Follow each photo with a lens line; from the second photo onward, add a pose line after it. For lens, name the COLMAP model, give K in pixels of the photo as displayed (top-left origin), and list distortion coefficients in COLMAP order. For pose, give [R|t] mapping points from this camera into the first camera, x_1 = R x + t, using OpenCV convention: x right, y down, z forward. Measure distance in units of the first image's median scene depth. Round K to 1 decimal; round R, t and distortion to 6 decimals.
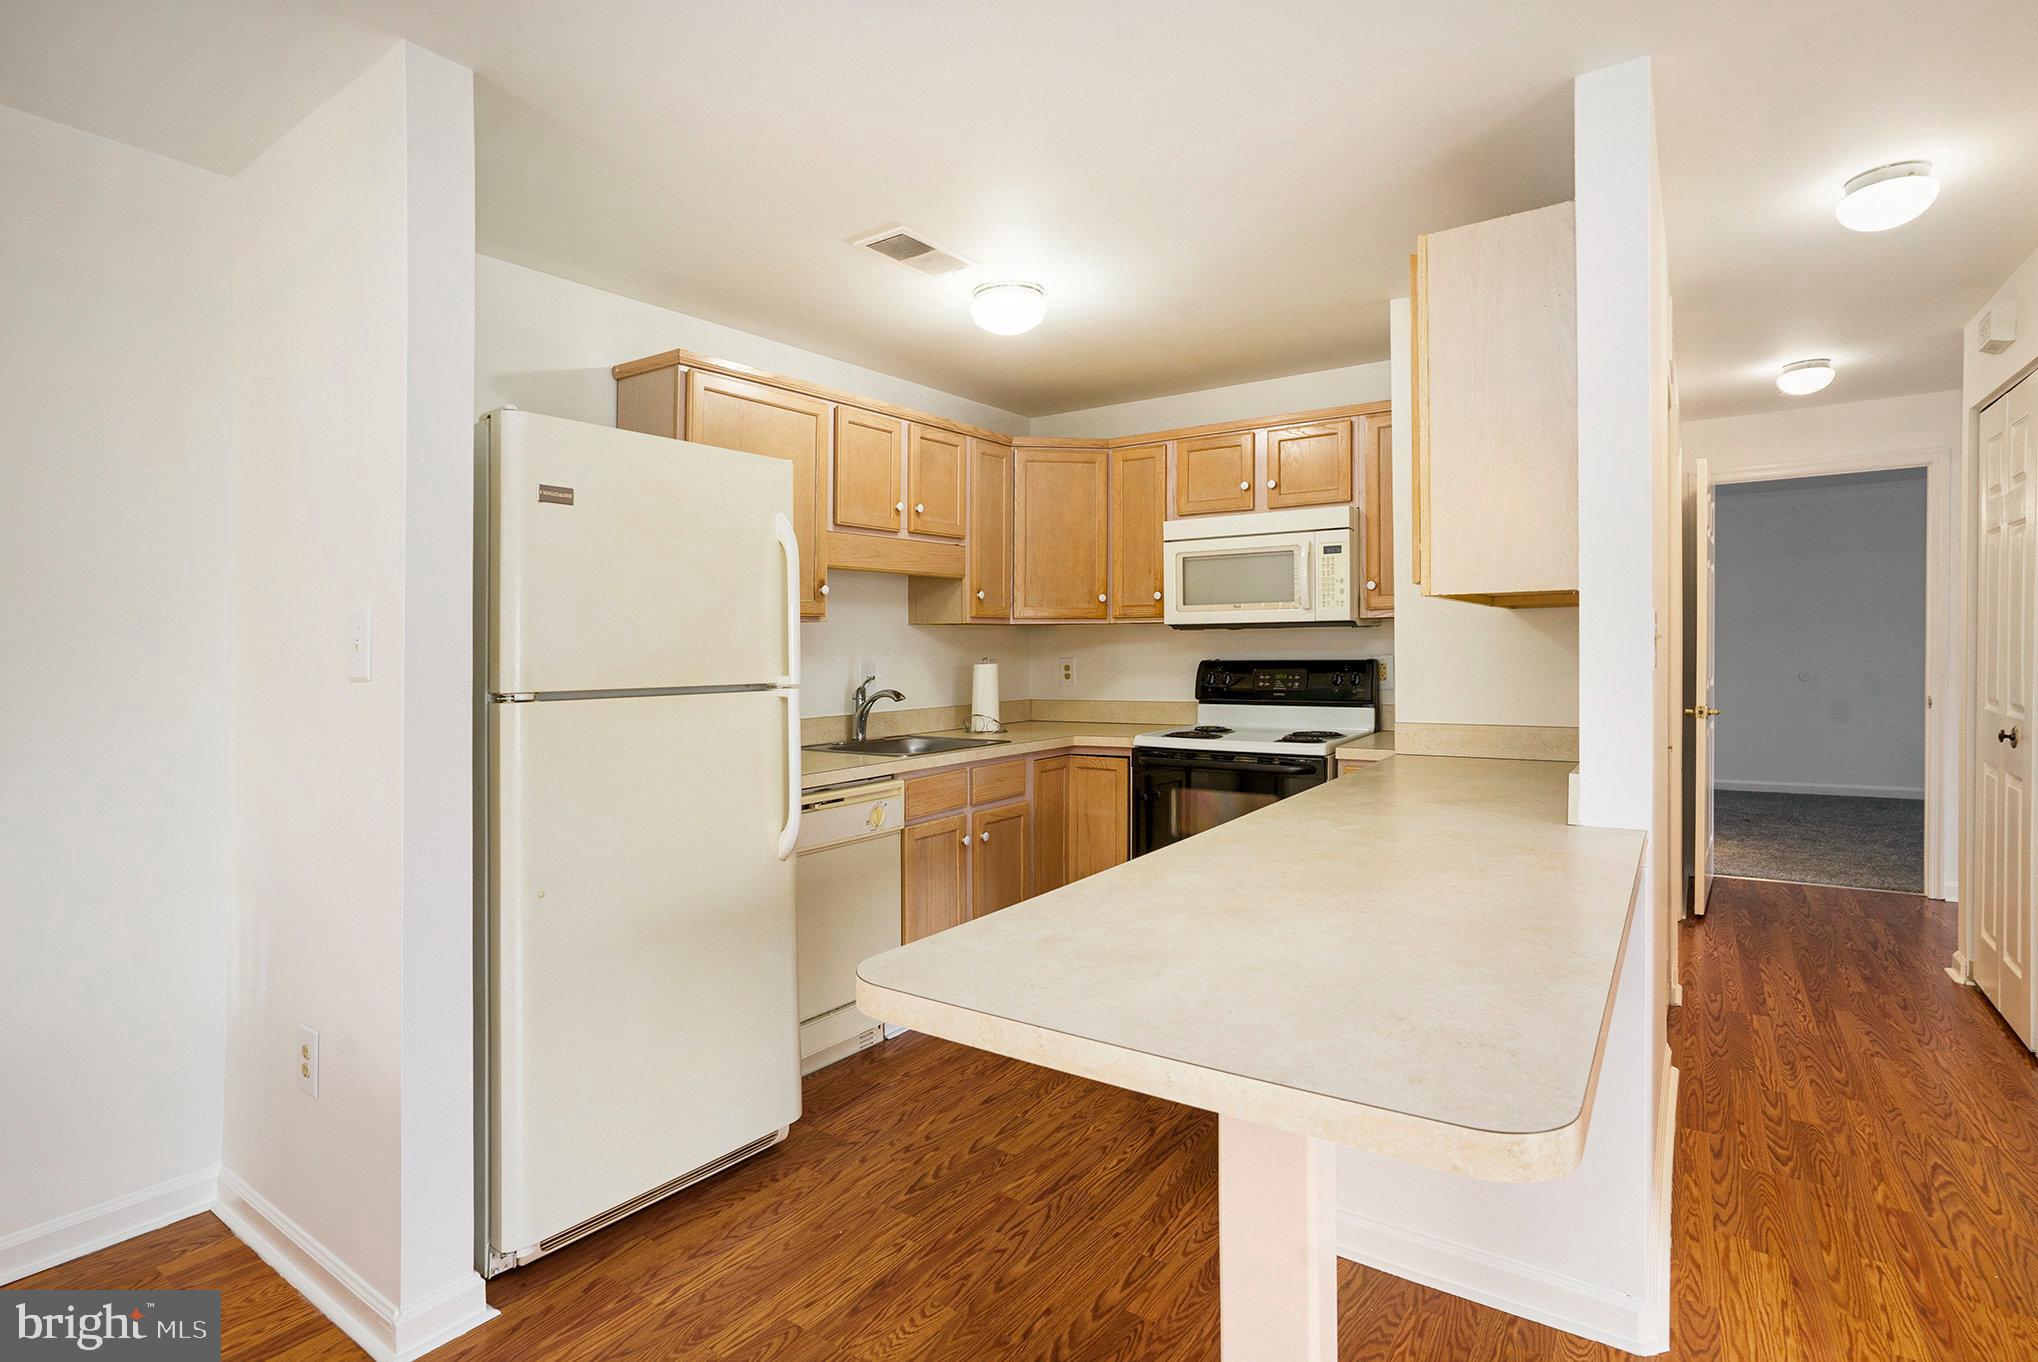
lens RADIAL K [[998.6, 0, 1042.9], [0, 998.6, 636.4], [0, 0, 1]] dist [-0.005015, -0.000027]
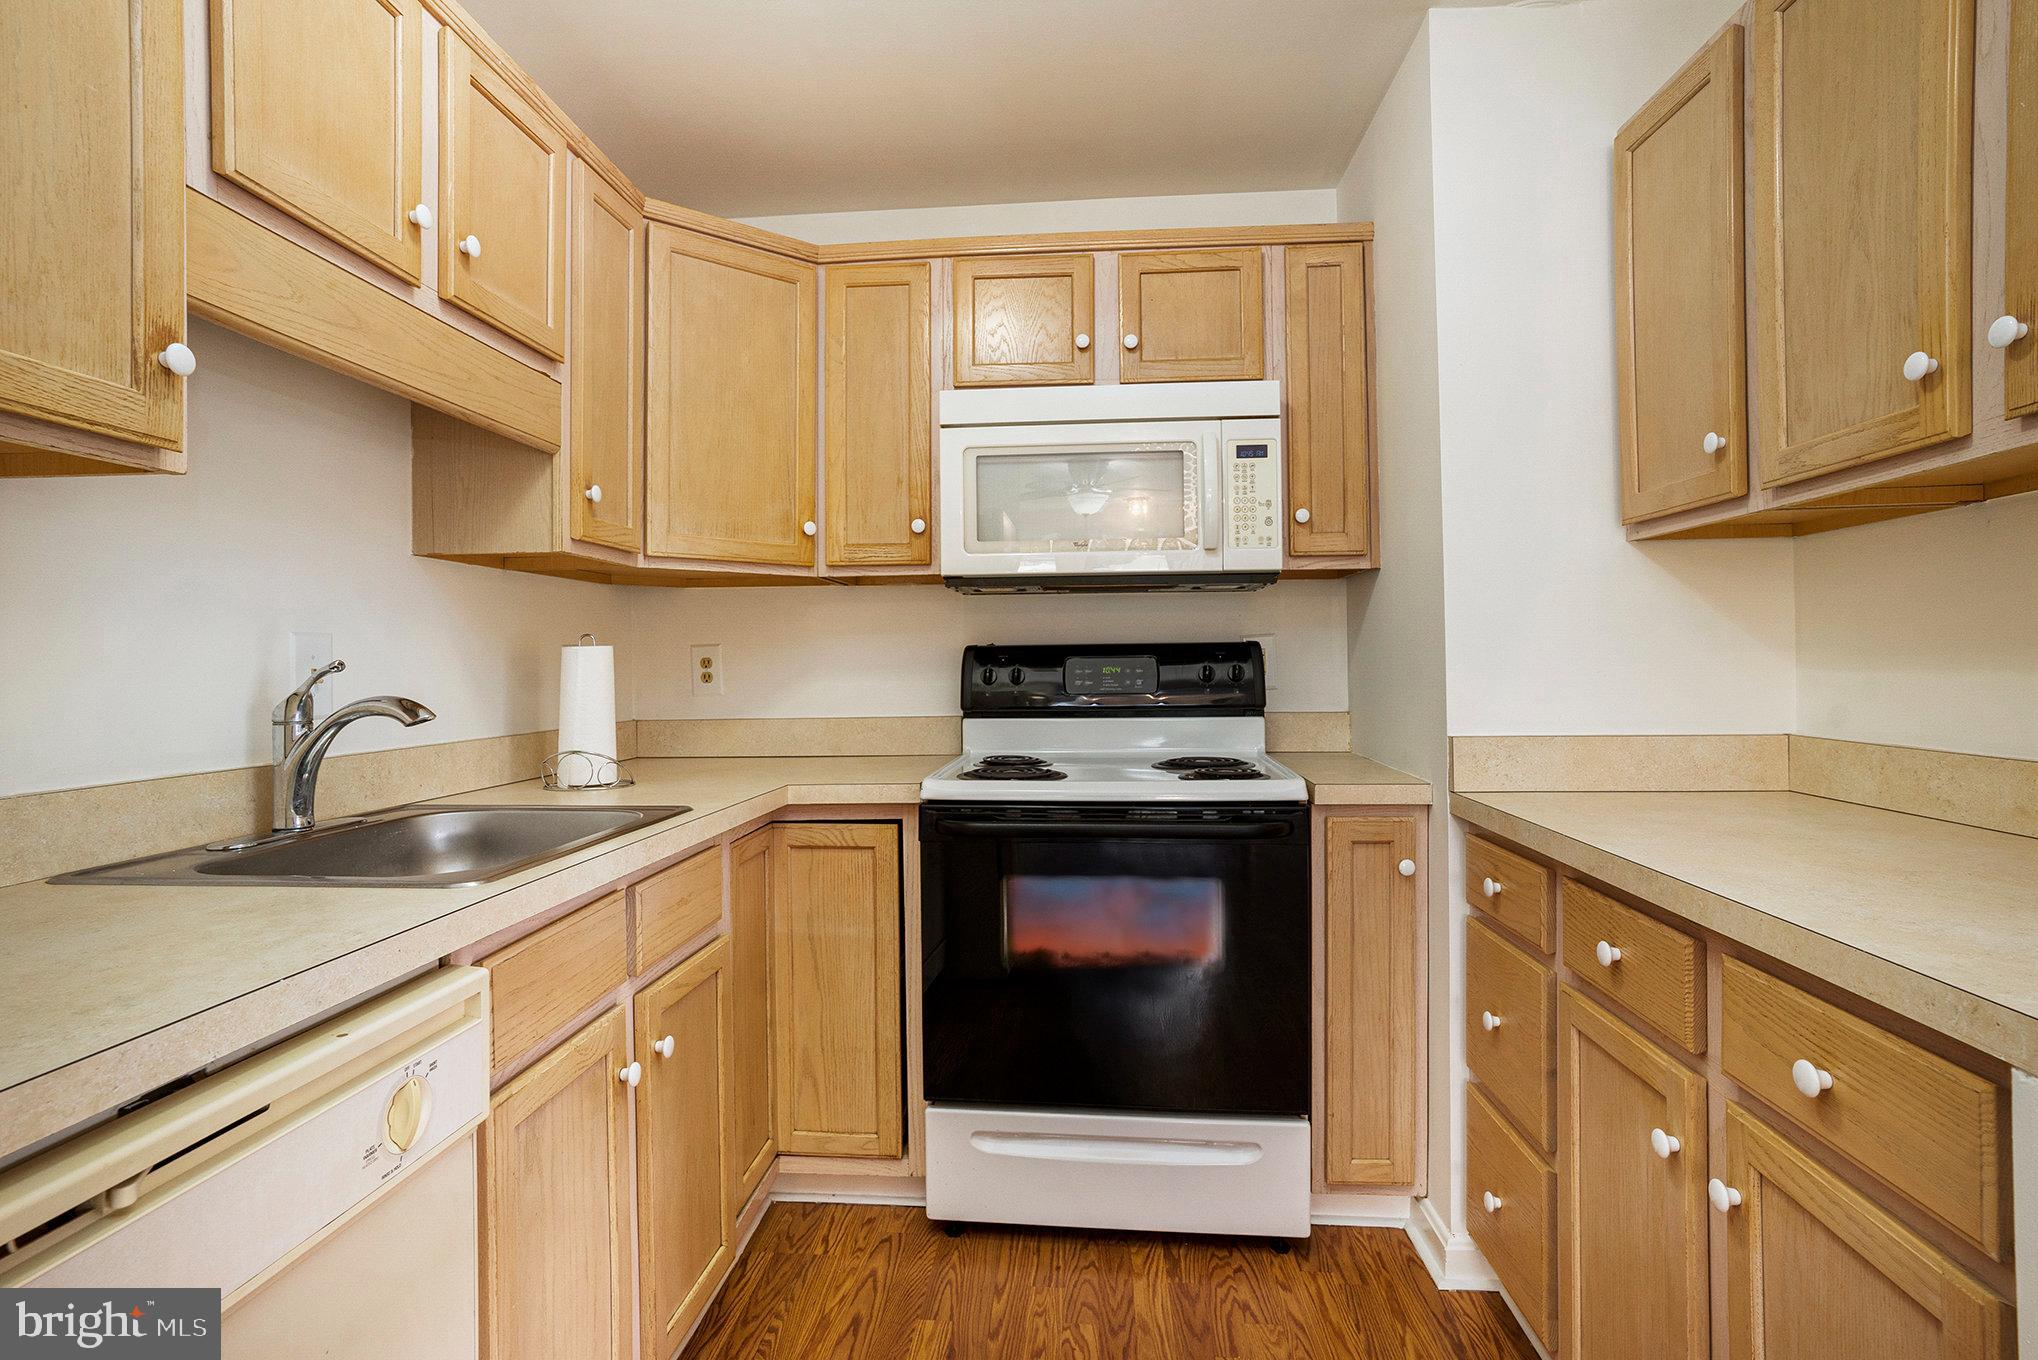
lens RADIAL K [[990.9, 0, 1012.0], [0, 990.9, 651.3], [0, 0, 1]] dist [-0.040554, 0.017417]
pose [[0.876673, 0.006360, 0.481044, -0.113608], [-0.001625, 0.999946, -0.010259, 0.037181], [-0.481083, 0.008212, 0.876636, 0.517950]]
